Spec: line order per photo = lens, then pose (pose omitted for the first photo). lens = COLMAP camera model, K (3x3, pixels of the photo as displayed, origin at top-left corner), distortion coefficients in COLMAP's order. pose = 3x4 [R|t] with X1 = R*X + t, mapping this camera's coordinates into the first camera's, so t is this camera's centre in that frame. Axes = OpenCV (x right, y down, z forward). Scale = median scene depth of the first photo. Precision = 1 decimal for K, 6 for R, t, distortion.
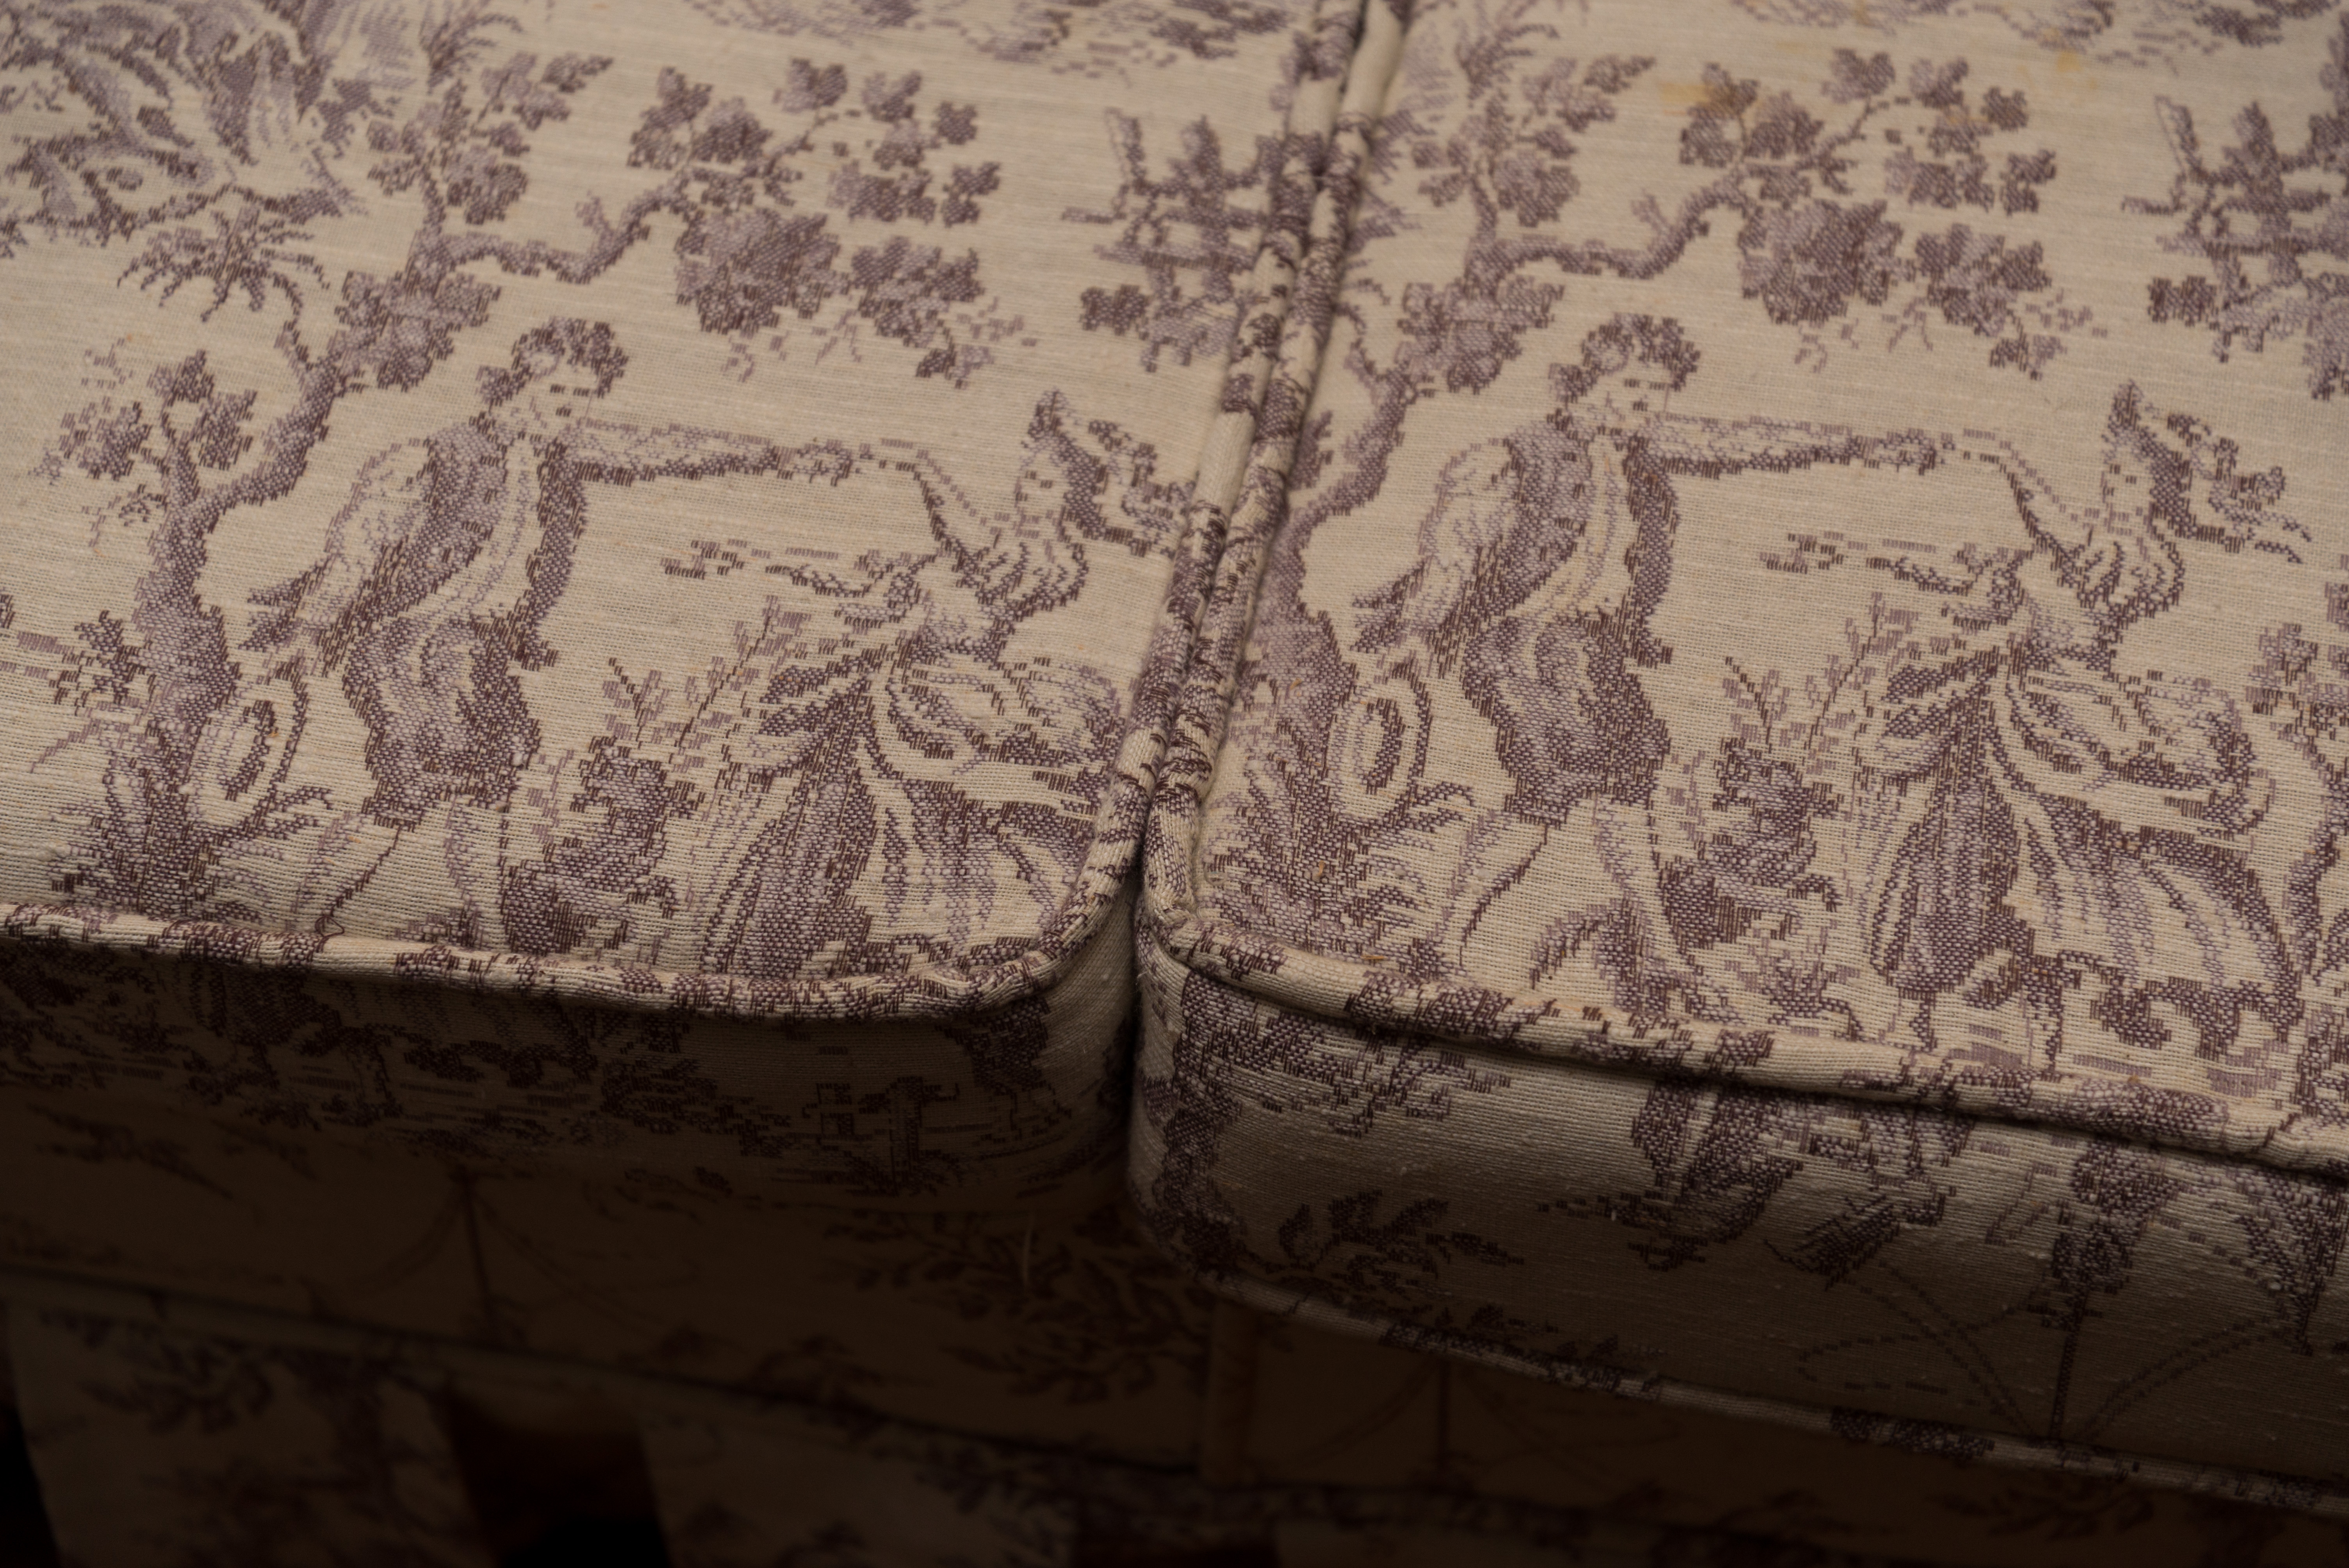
lens RADIAL K [[5352.4, 0, 1261.9], [0, 5352.4, 788.6], [0, 0, 1]] dist [-0.138087, -0.099588]
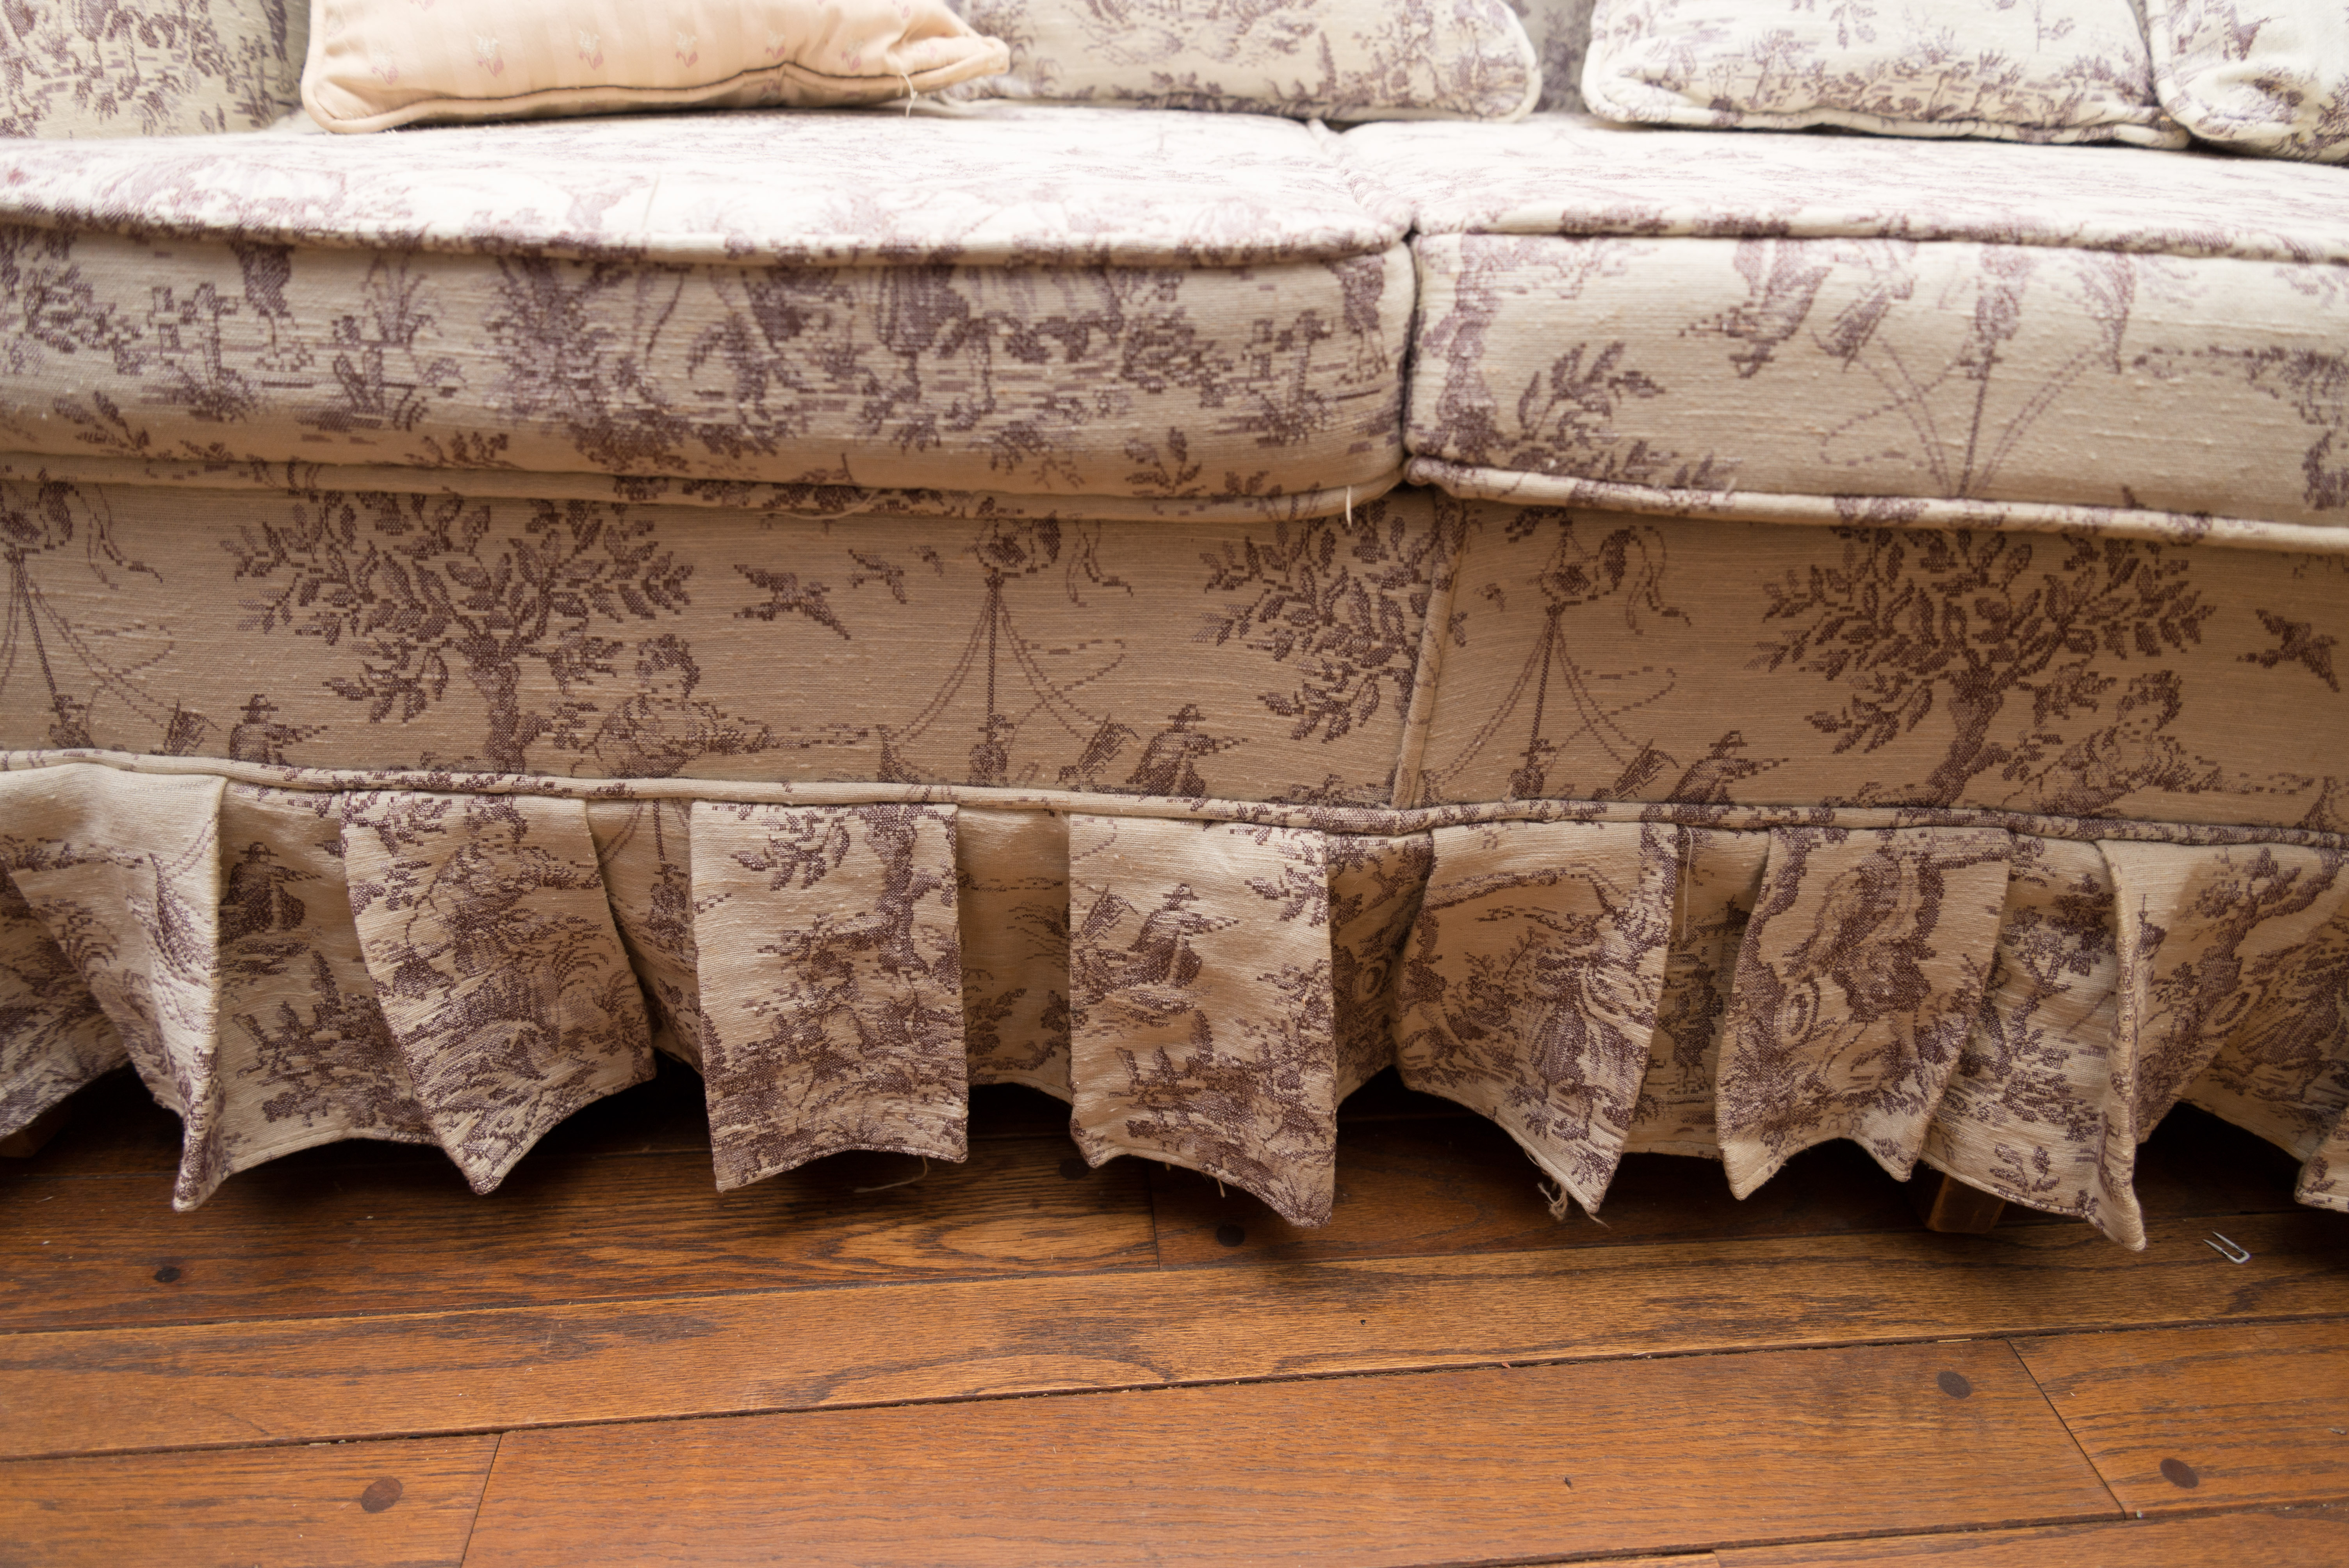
lens RADIAL K [[1544.0, 0, 1175.6], [0, 1544.0, 791.9], [0, 0, 1]] dist [0.007230, 0.001225]
pose [[0.984093, -0.039254, 0.173262, -0.191878], [0.118790, 0.870583, -0.477466, 0.404757], [-0.132097, 0.490453, 0.861398, 0.616125]]
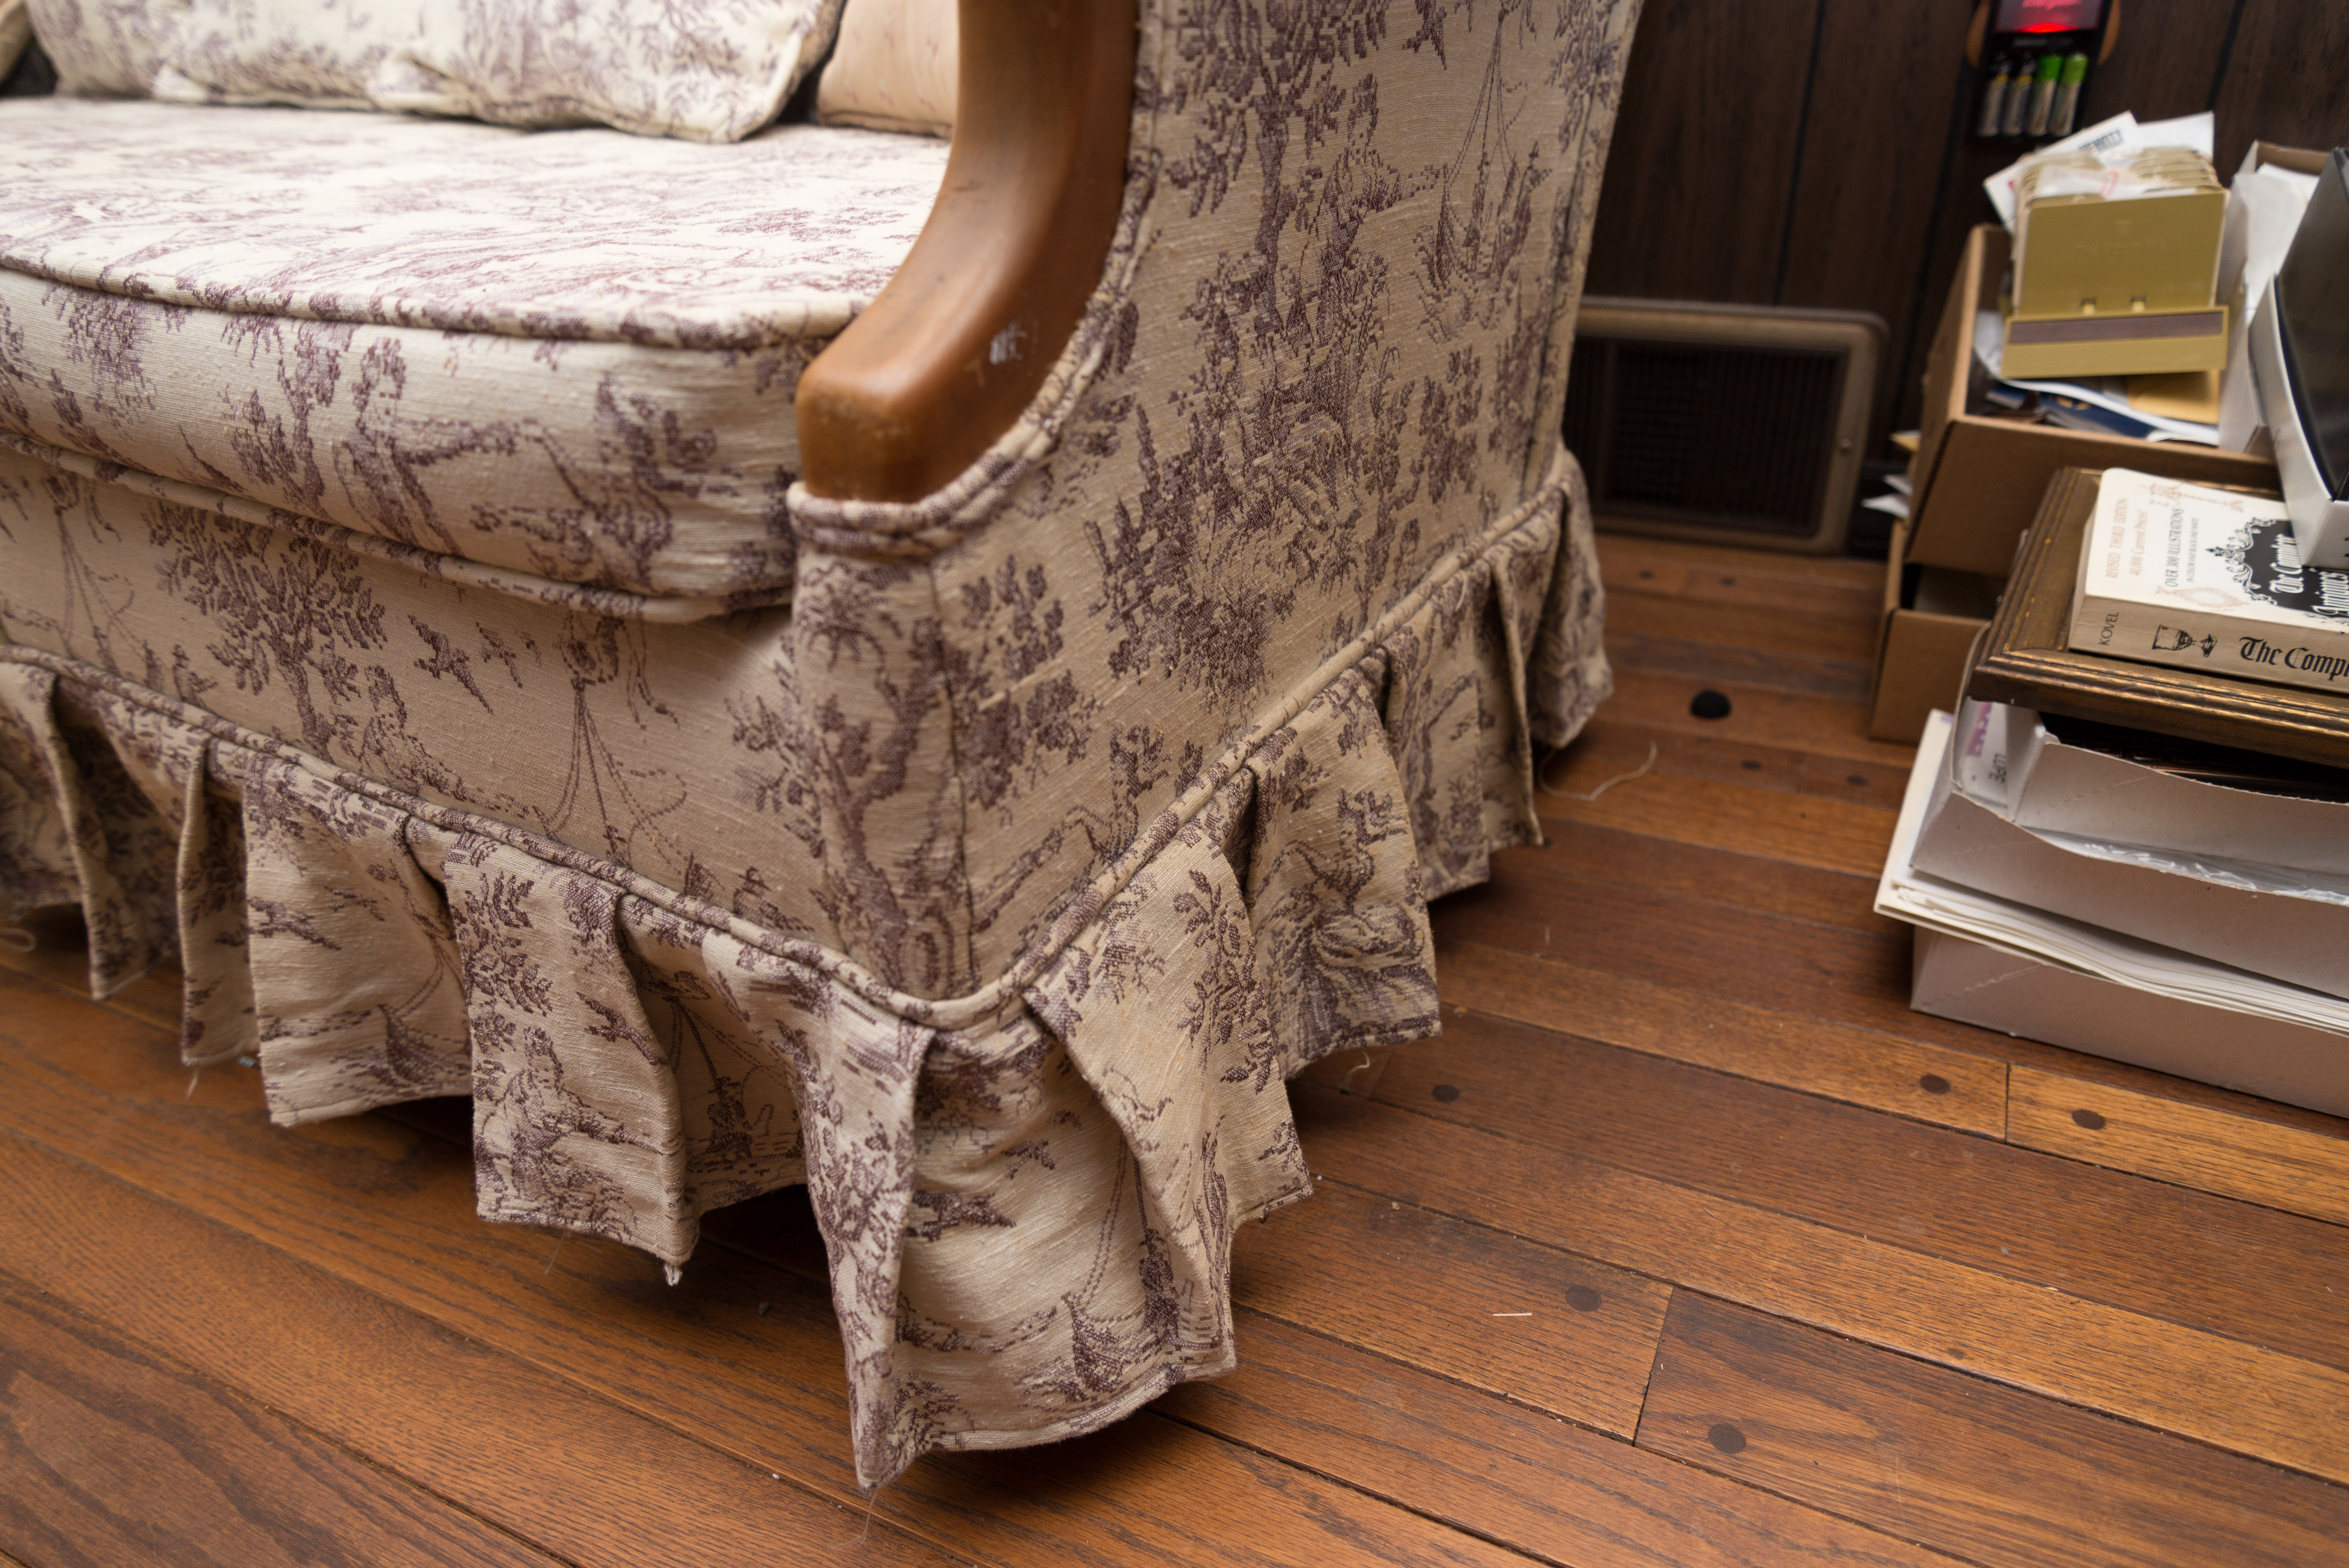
lens RADIAL K [[1528.3, 0, 1178.7], [0, 1528.3, 804.1], [0, 0, 1]] dist [0.006441, -0.000221]
pose [[0.926026, 0.174906, -0.334492, 1.362119], [-0.316315, 0.843129, -0.434831, 0.435432], [0.205965, 0.508469, 0.836085, 0.581067]]
